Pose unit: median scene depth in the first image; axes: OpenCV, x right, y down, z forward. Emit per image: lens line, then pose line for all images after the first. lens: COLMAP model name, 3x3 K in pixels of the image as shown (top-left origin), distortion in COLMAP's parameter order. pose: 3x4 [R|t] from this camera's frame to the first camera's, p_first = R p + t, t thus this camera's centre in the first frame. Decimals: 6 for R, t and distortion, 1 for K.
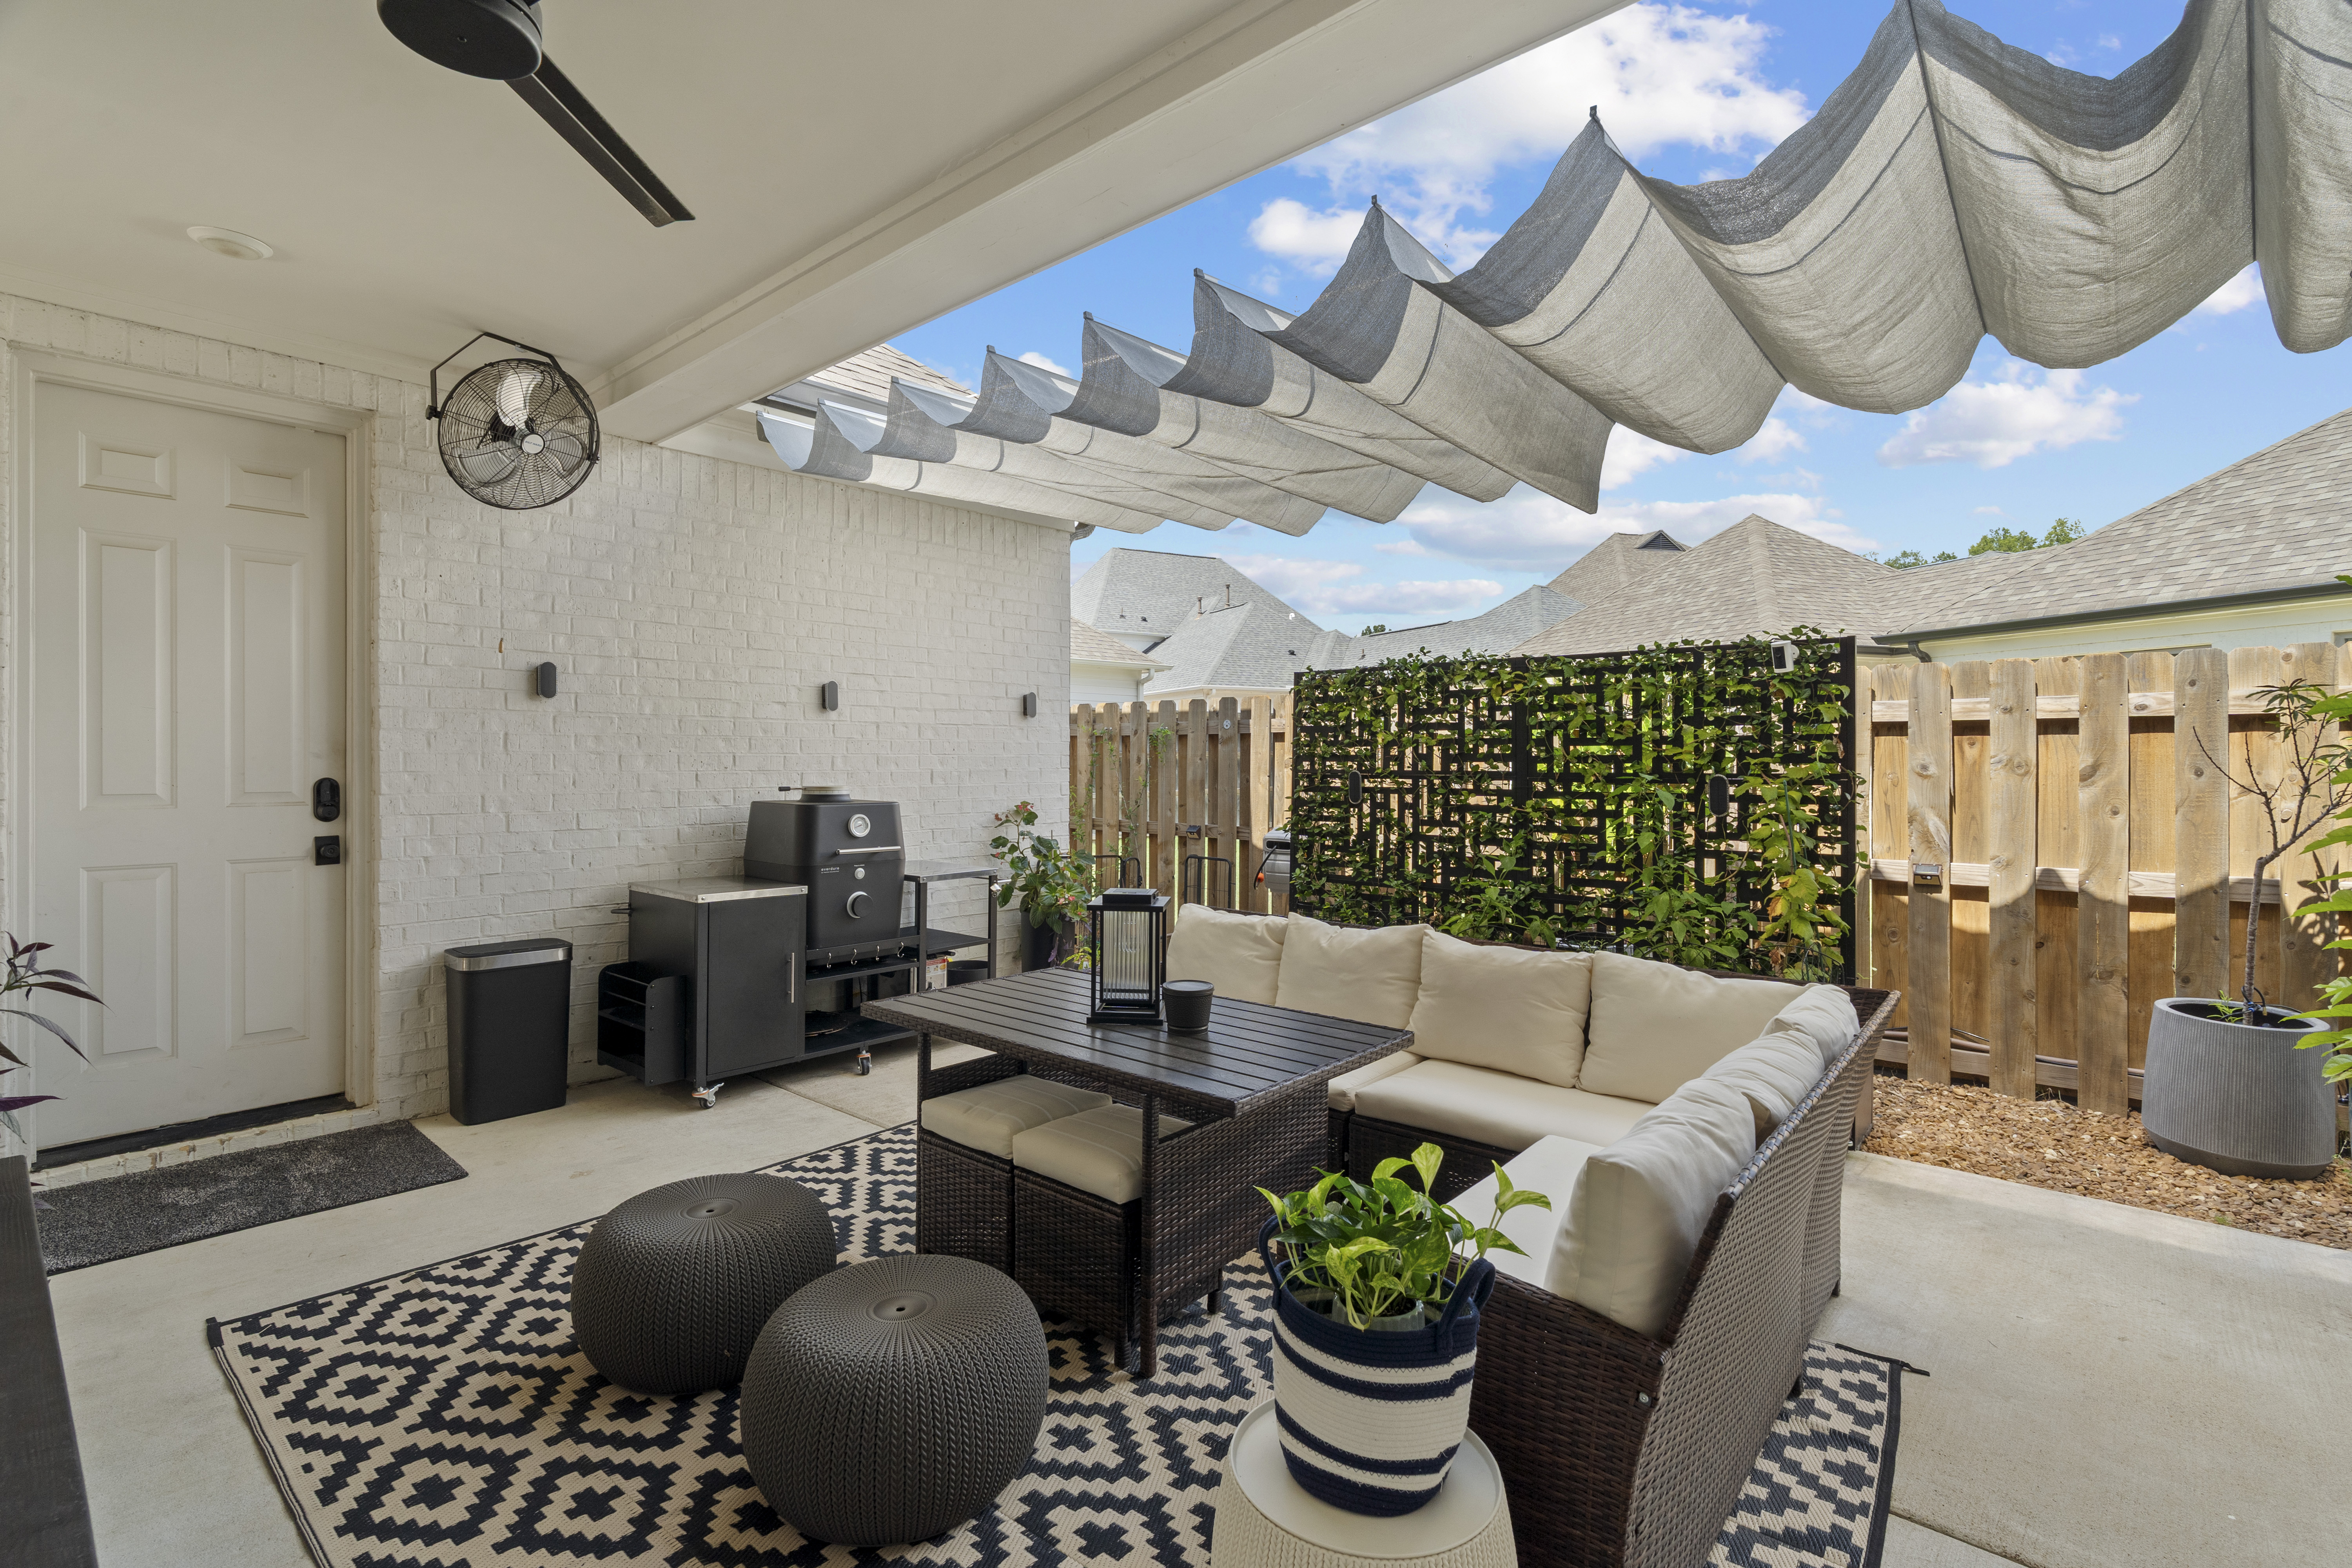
lens RADIAL K [[1067.7, 0, 1171.4], [0, 1067.7, 774.0], [0, 0, 1]] dist [-0.005191, -0.000078]
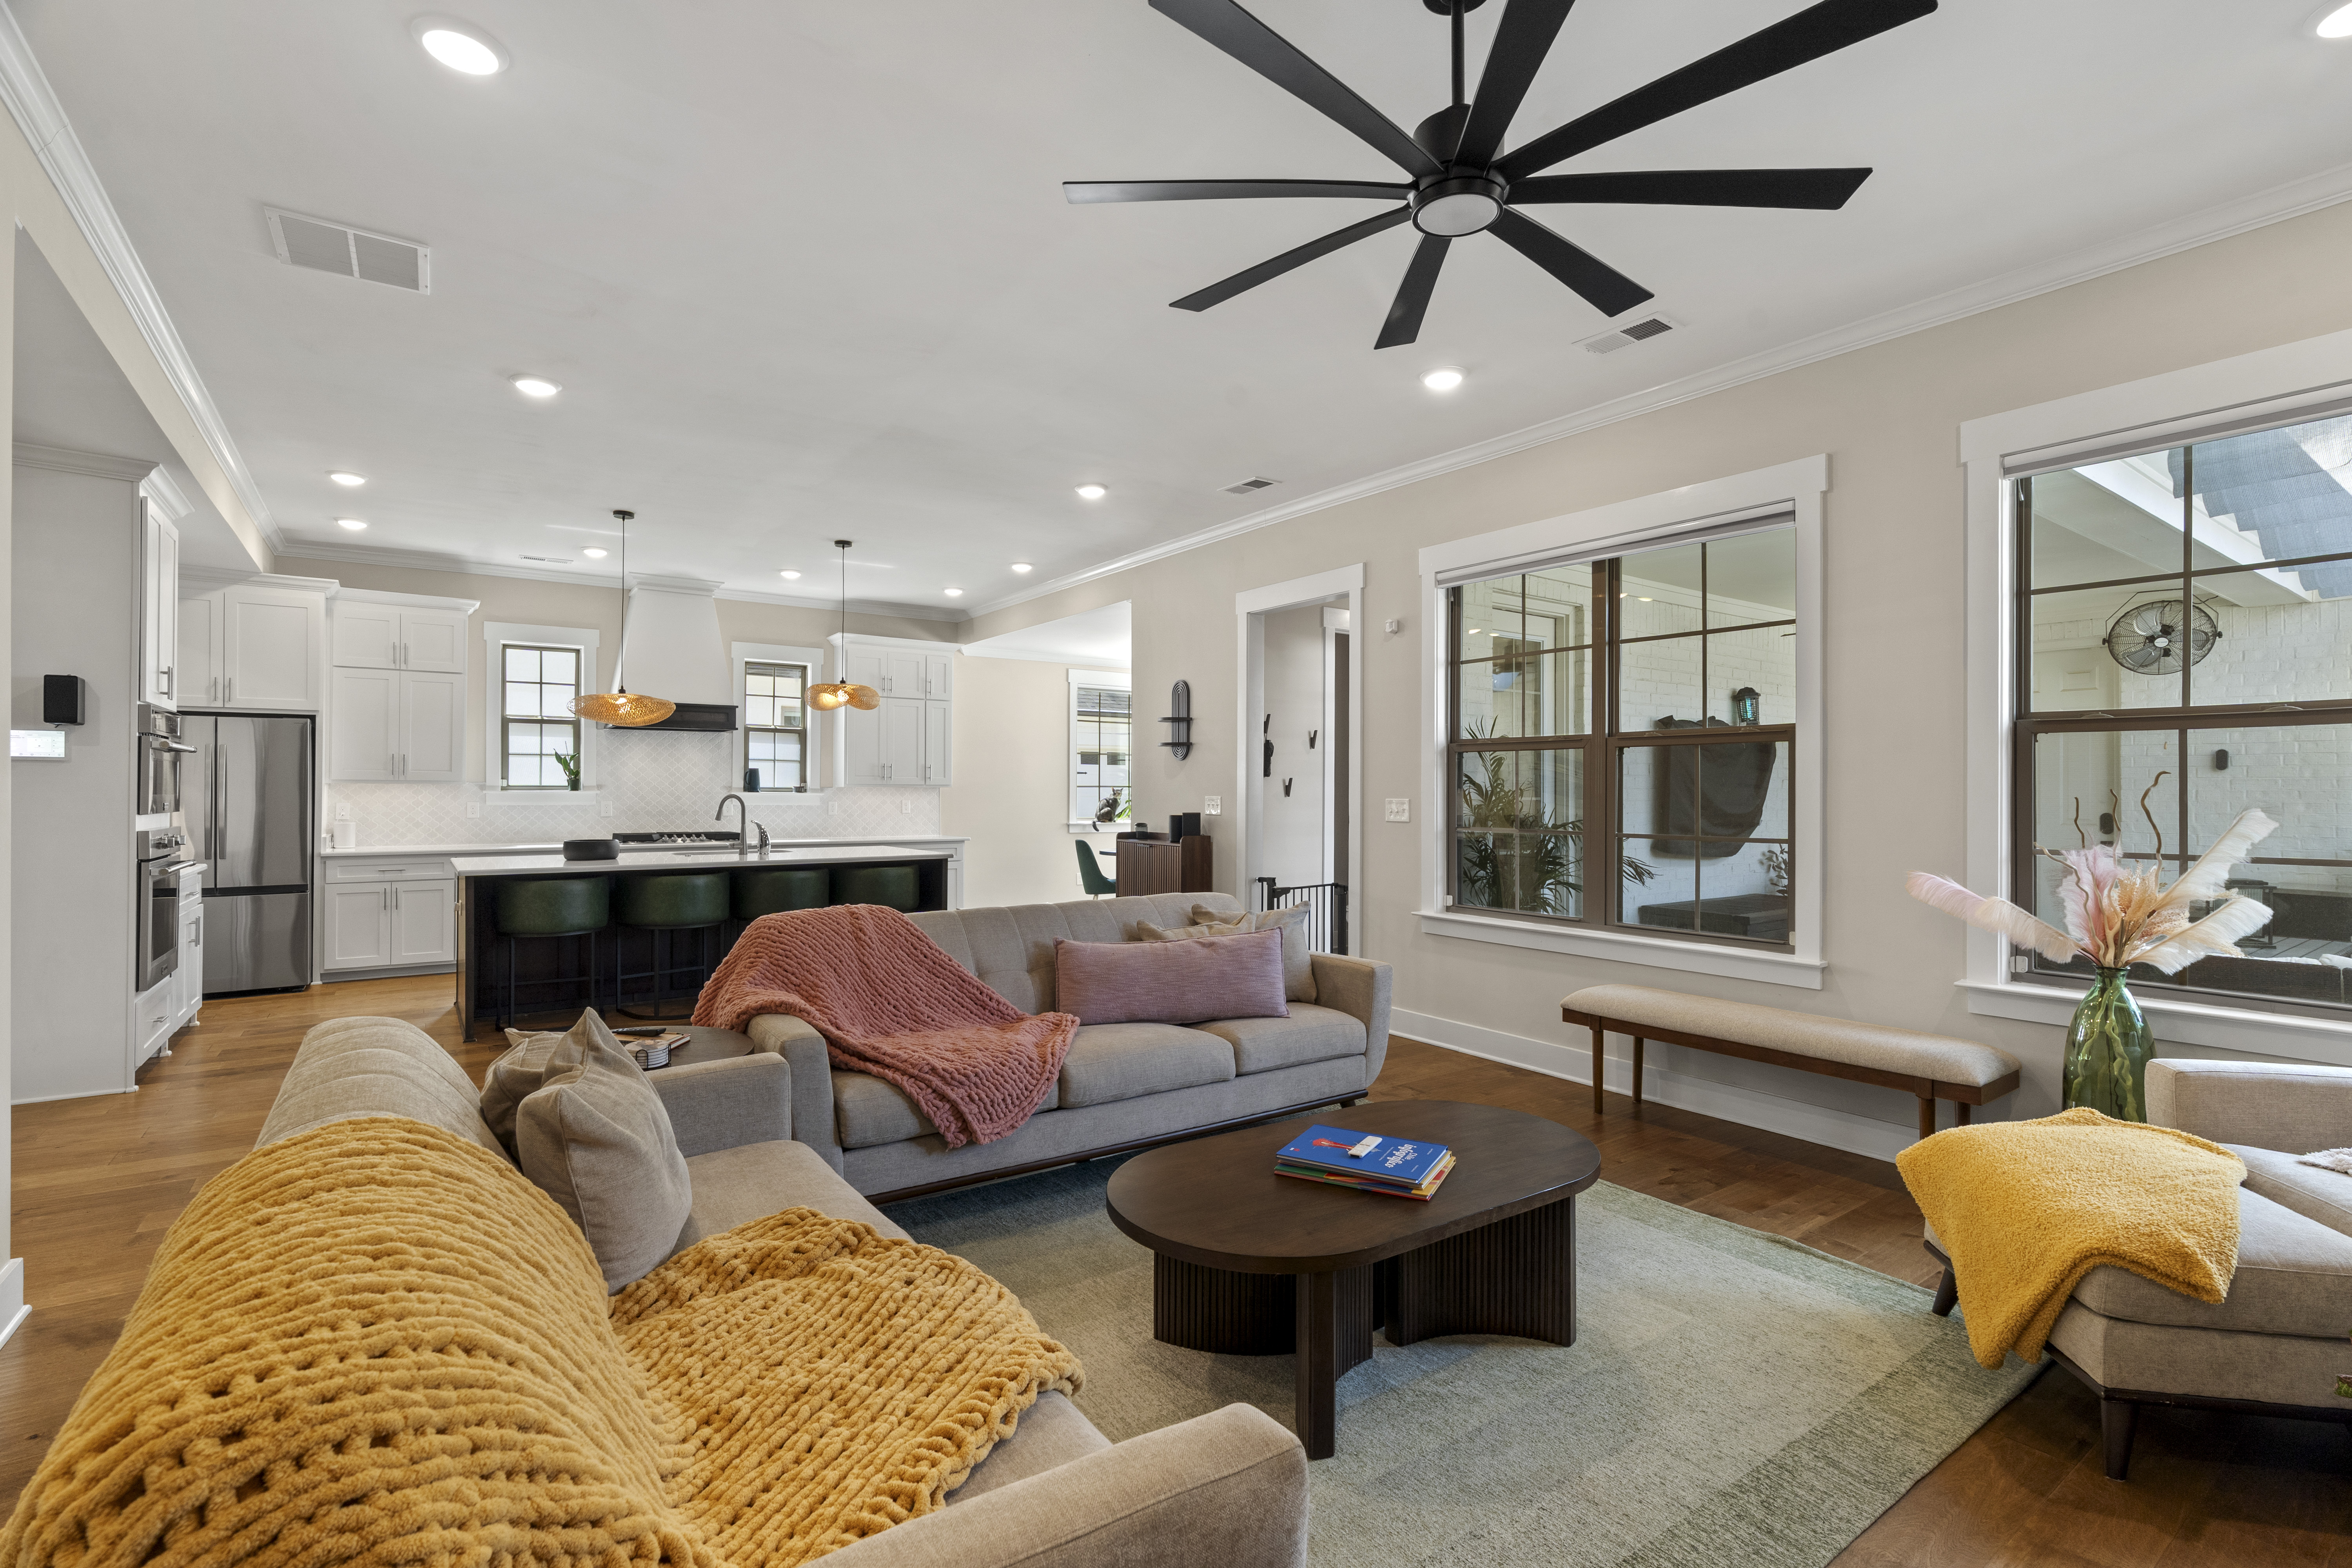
lens RADIAL K [[1067.7, 0, 1179.8], [0, 1067.7, 782.1], [0, 0, 1]] dist [-0.005191, -0.000078]
pose [[-0.232159, -0.012536, -0.972597, 1.372106], [-0.011288, 0.999884, -0.010193, -0.013847], [0.972612, 0.008613, -0.232273, -0.234567]]
